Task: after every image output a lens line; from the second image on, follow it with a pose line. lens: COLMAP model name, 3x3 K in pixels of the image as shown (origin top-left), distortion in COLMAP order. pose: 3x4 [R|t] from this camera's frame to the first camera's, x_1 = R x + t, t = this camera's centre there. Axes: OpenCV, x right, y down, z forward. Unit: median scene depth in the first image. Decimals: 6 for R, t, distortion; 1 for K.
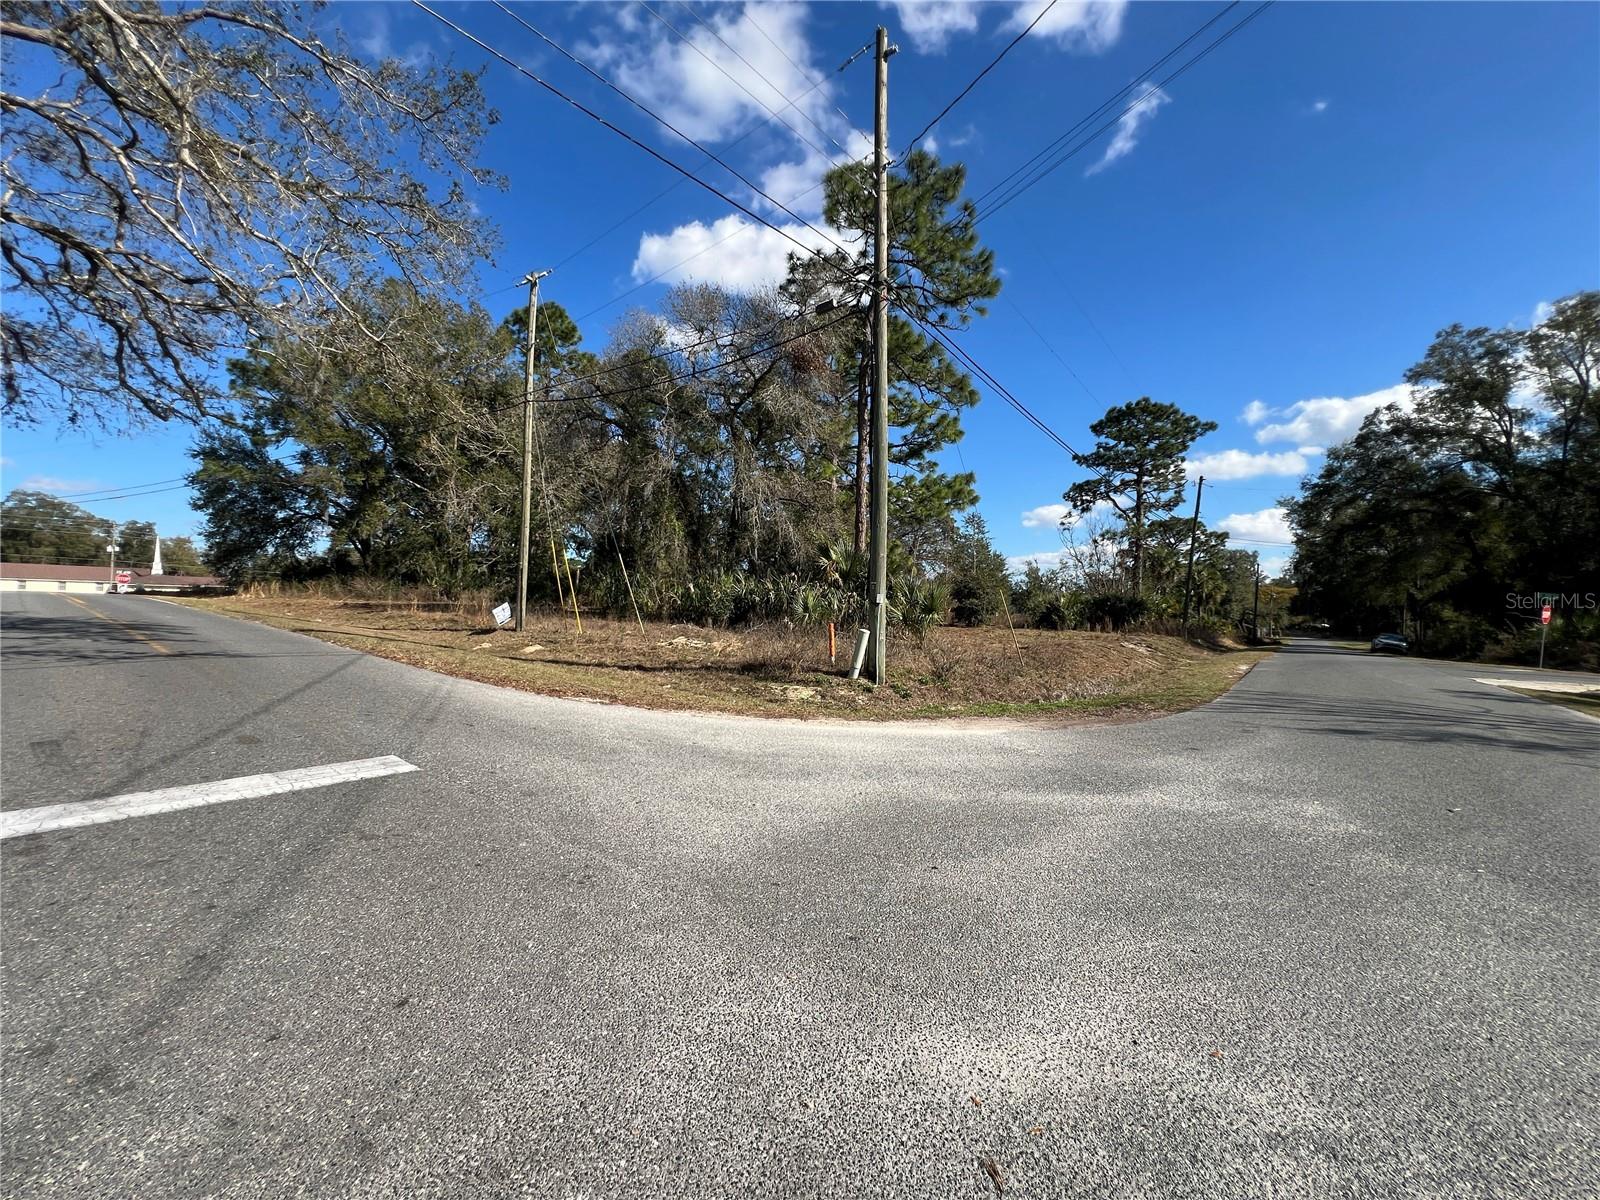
lens RADIAL K [[646.9, 0, 795.6], [0, 646.9, 596.4], [0, 0, 1]] dist [-0.004900, 0.001702]
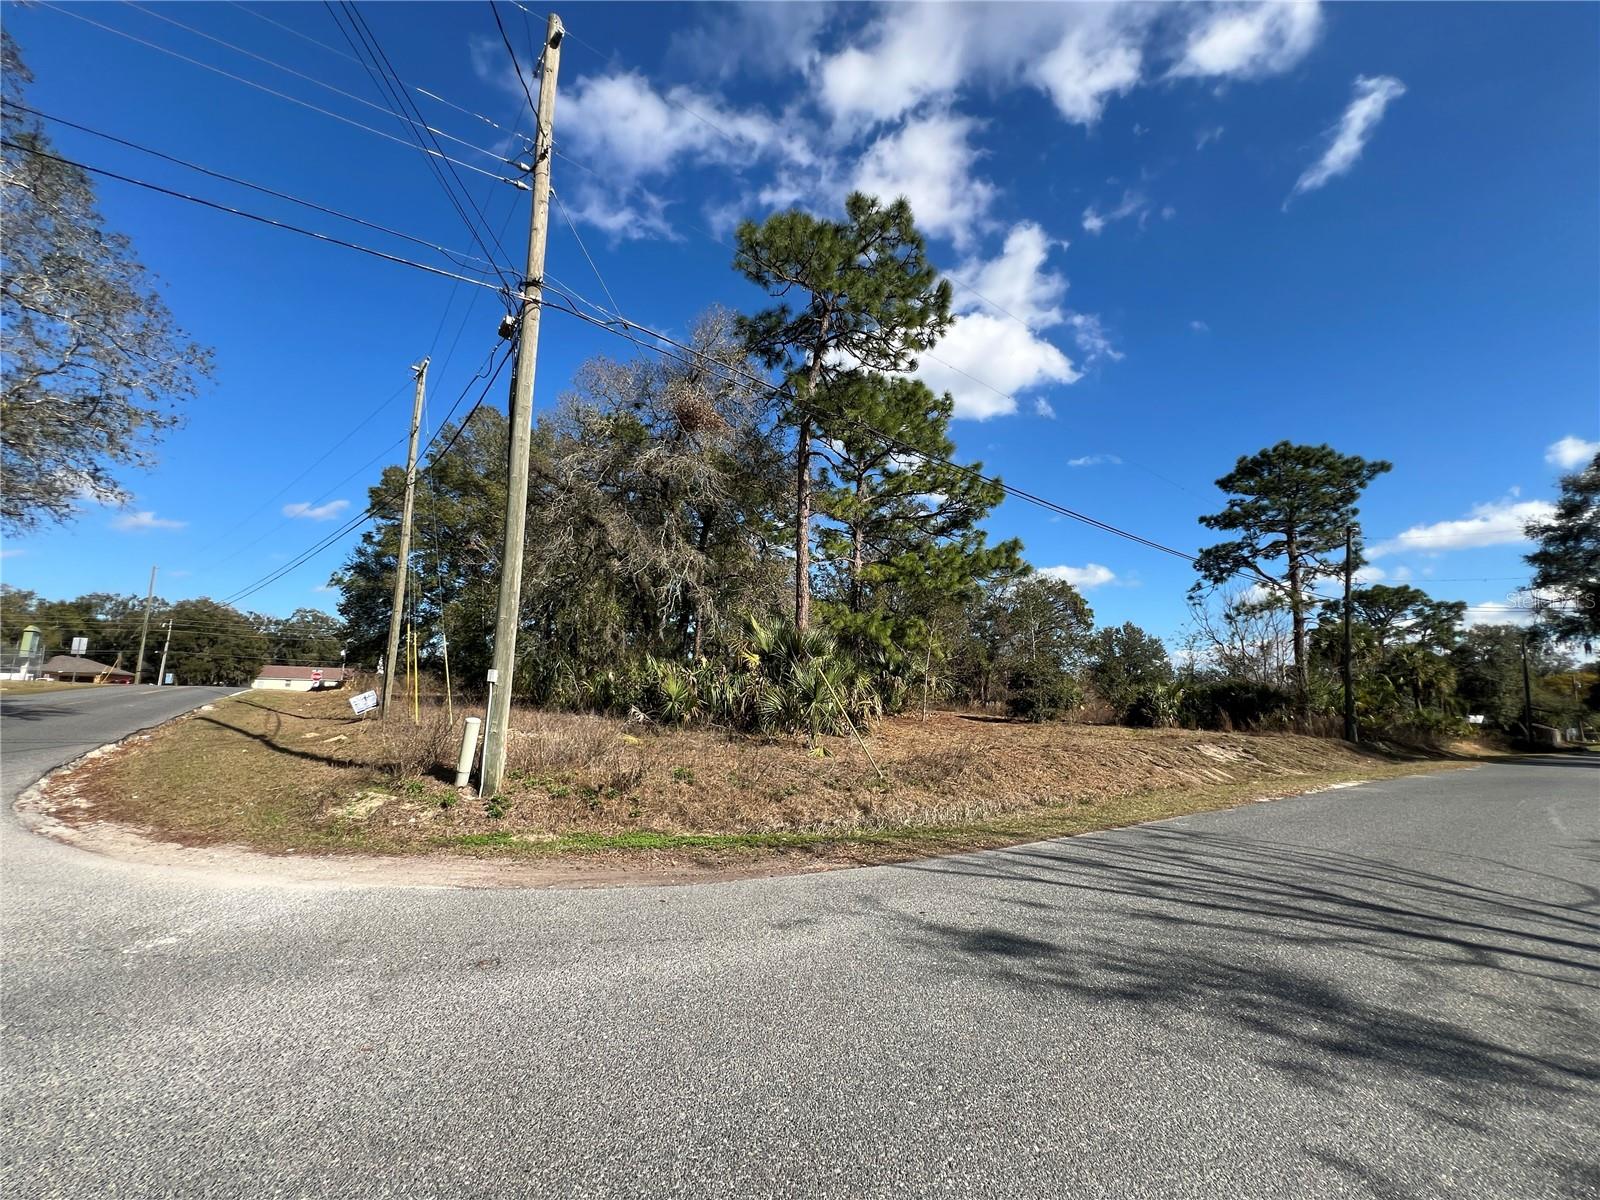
lens RADIAL K [[644.1, 0, 801.0], [0, 644.1, 596.3], [0, 0, 1]] dist [-0.000754, 0.000116]
pose [[0.965781, -0.042465, -0.255861, 0.317275], [0.004559, 0.989133, -0.146954, 0.011452], [0.259321, 0.140759, 0.955479, 0.180040]]
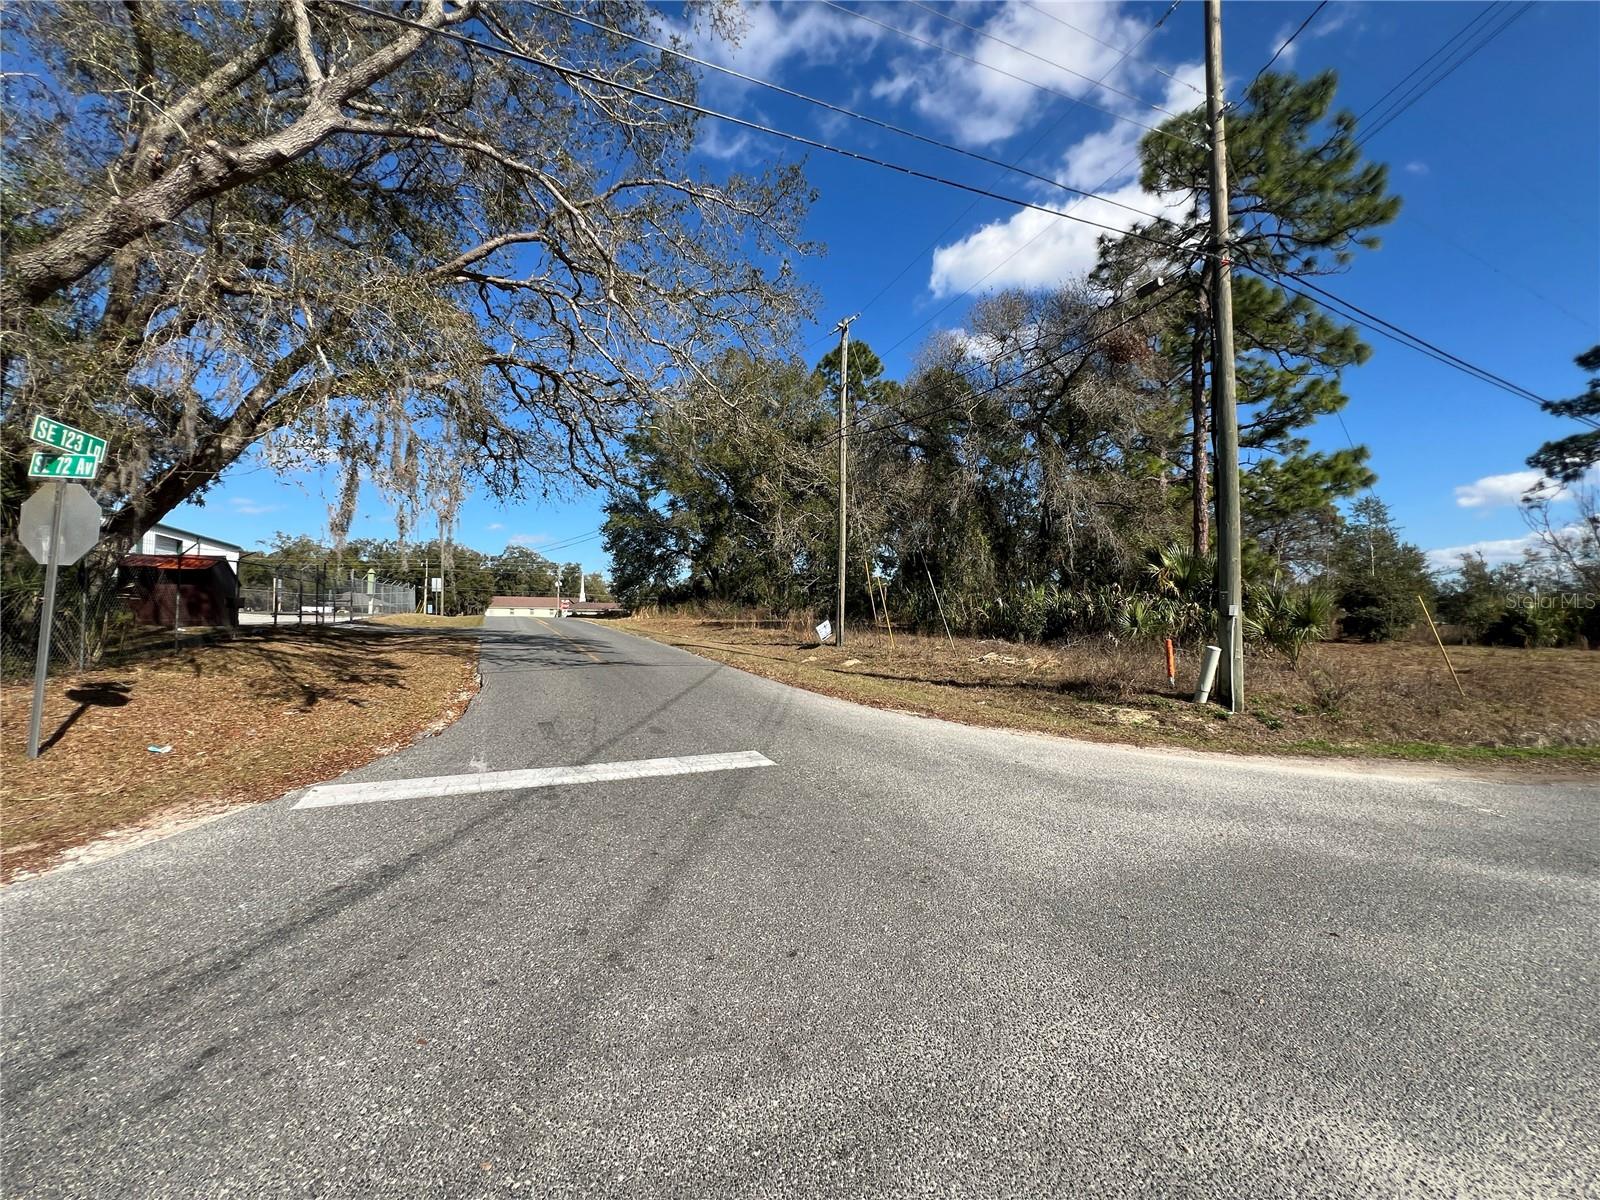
lens RADIAL K [[646.9, 0, 795.6], [0, 646.9, 596.4], [0, 0, 1]] dist [-0.004900, 0.001702]
pose [[0.895701, -0.029186, -0.443699, -0.004258], [0.018960, 0.999443, -0.027468, -0.001226], [0.444253, 0.016190, 0.895755, -0.010391]]
